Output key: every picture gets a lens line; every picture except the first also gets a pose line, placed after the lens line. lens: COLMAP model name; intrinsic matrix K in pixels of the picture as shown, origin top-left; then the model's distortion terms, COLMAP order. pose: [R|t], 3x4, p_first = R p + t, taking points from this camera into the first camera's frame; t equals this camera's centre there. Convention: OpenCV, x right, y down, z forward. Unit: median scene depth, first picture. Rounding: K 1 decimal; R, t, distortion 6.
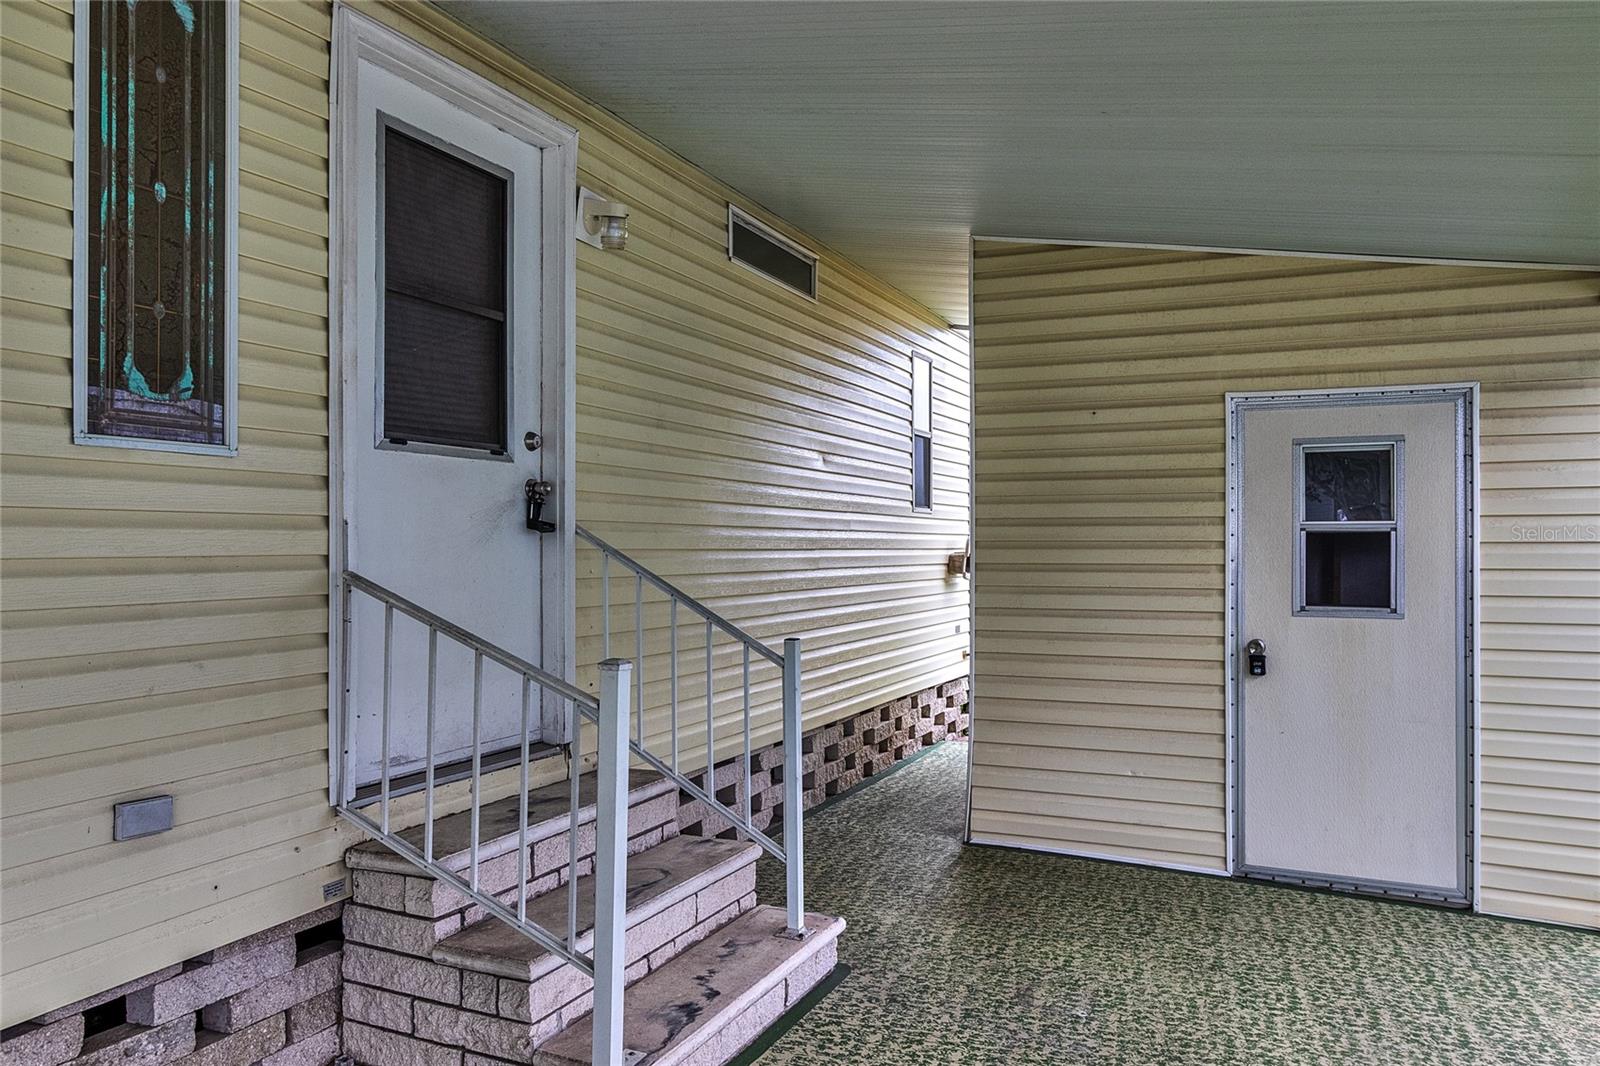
lens RADIAL K [[1109.2, 0, 800.0], [0, 1109.2, 533.0], [0, 0, 1]] dist [0.002584, 0.001117]
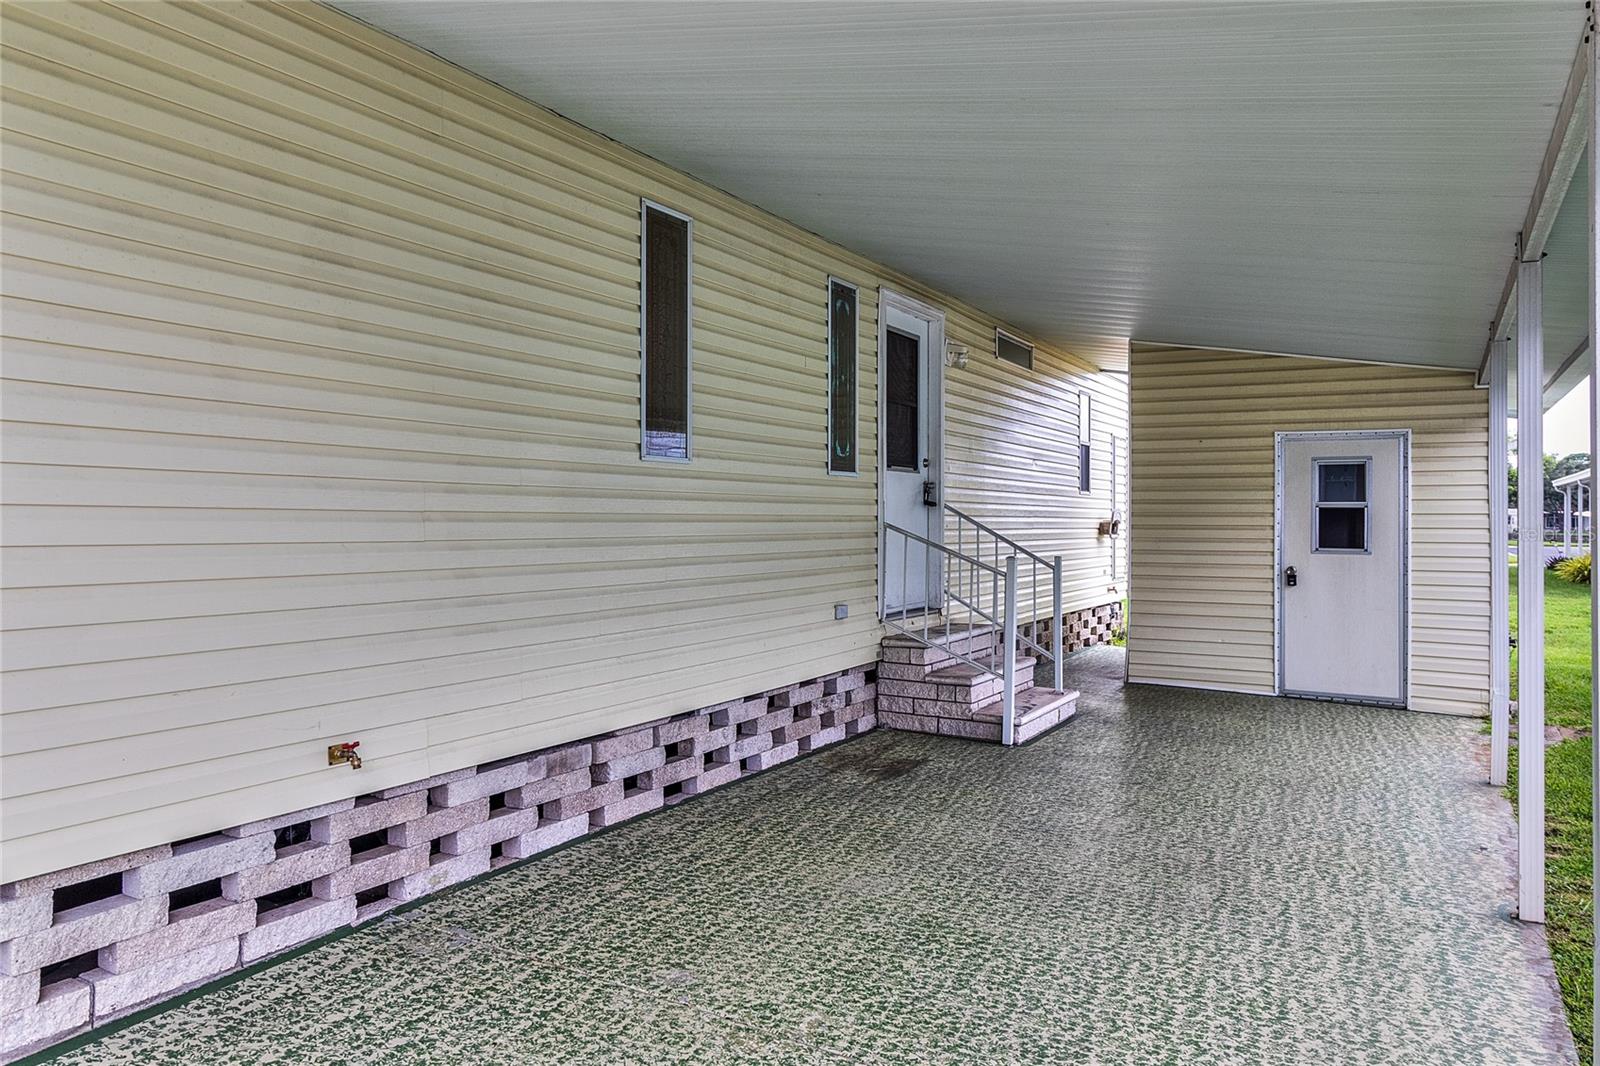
lens RADIAL K [[1102.3, 0, 798.3], [0, 1102.3, 501.7], [0, 0, 1]] dist [0.001332, -0.000236]
pose [[0.996409, 0.003671, -0.084593, -0.247435], [-0.004093, 0.999980, -0.004815, 0.001088], [0.084574, 0.005144, 0.996404, -0.885740]]
